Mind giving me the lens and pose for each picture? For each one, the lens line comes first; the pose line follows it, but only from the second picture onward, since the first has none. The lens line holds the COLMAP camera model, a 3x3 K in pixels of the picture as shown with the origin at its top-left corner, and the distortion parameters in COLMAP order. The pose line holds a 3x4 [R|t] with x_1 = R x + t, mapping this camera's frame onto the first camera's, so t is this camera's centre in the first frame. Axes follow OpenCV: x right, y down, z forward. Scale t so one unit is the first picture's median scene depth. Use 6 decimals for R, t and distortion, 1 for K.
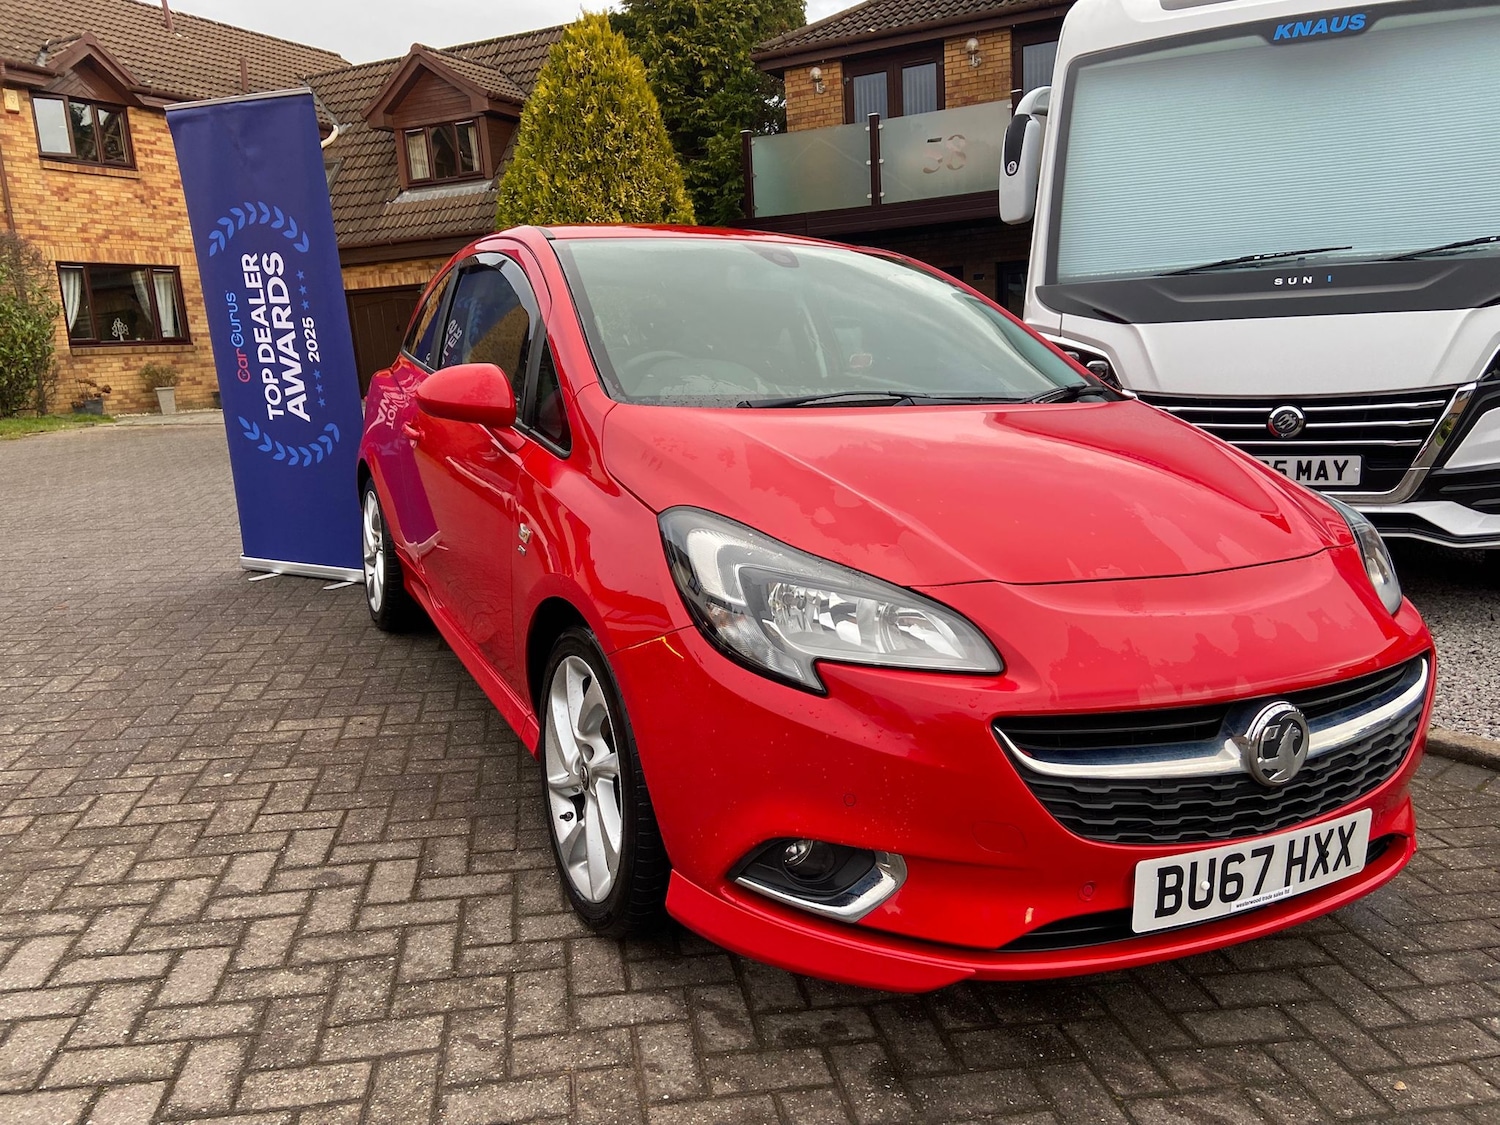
lens RADIAL K [[1145.5, 0, 745.2], [0, 1145.5, 539.9], [0, 0, 1]] dist [0.148087, -0.186404]
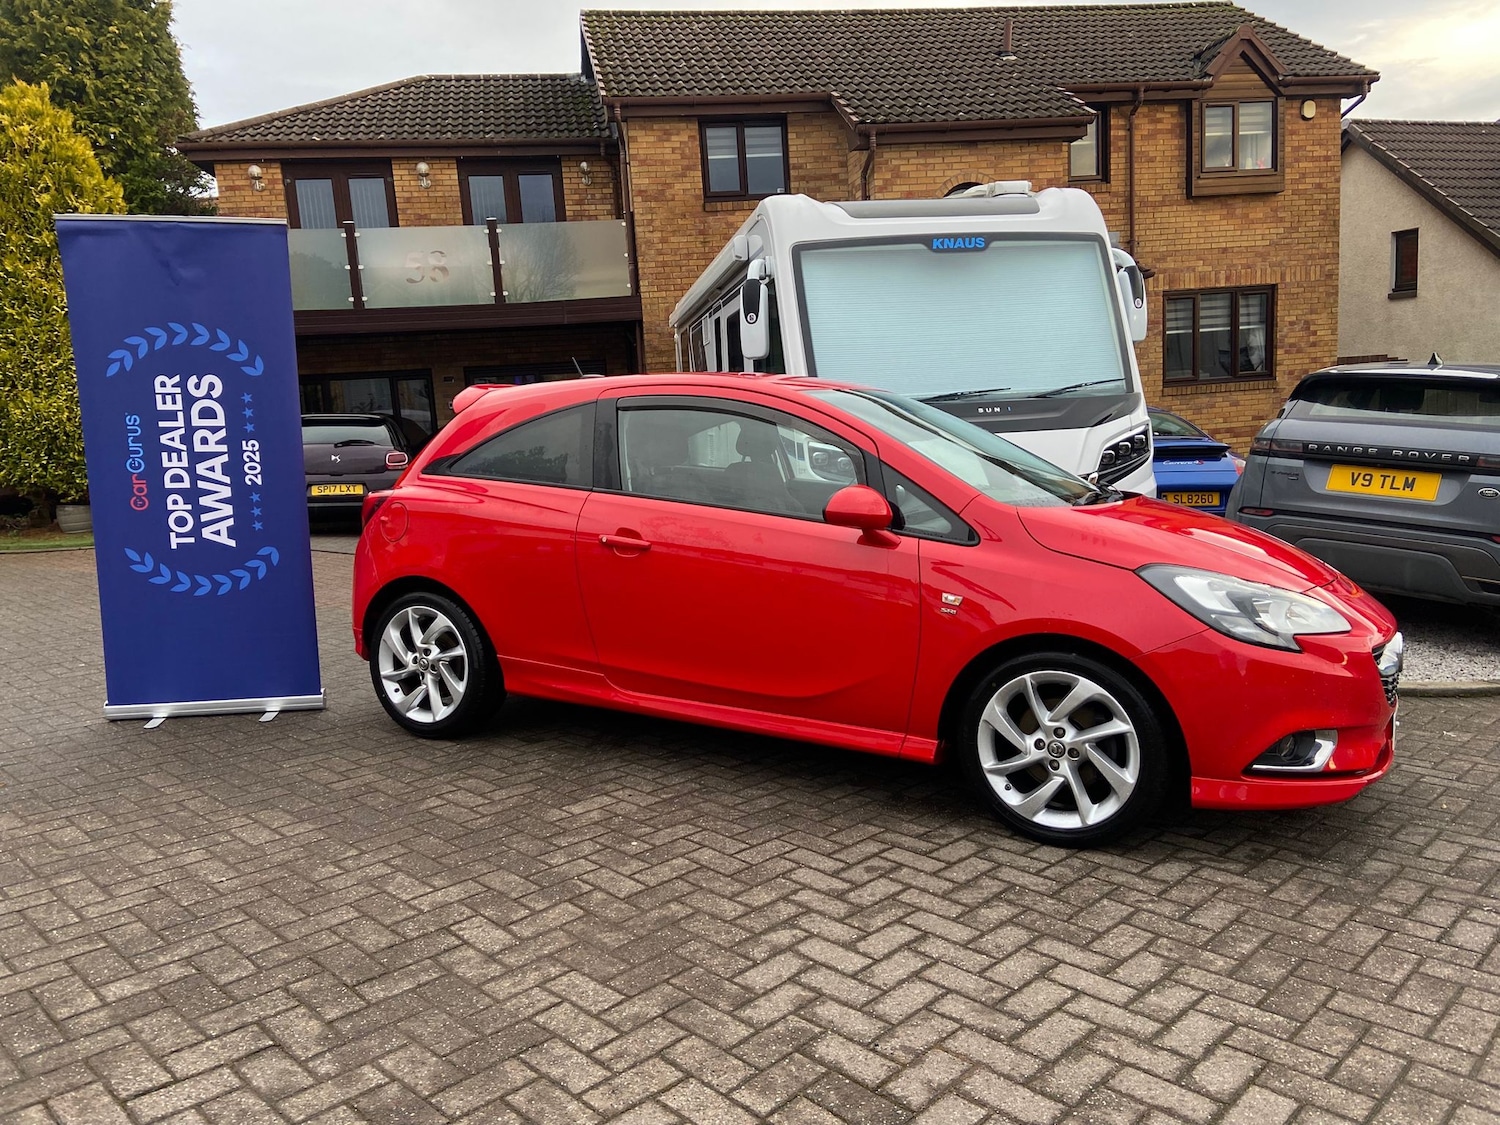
lens RADIAL K [[1128.1, 0, 748.1], [0, 1128.1, 553.5], [0, 0, 1]] dist [0.128264, -0.159822]
pose [[0.811847, -0.075456, 0.578974, -0.582755], [0.110569, 0.993540, -0.025558, -0.027517], [-0.573305, 0.084766, 0.814945, -0.011265]]
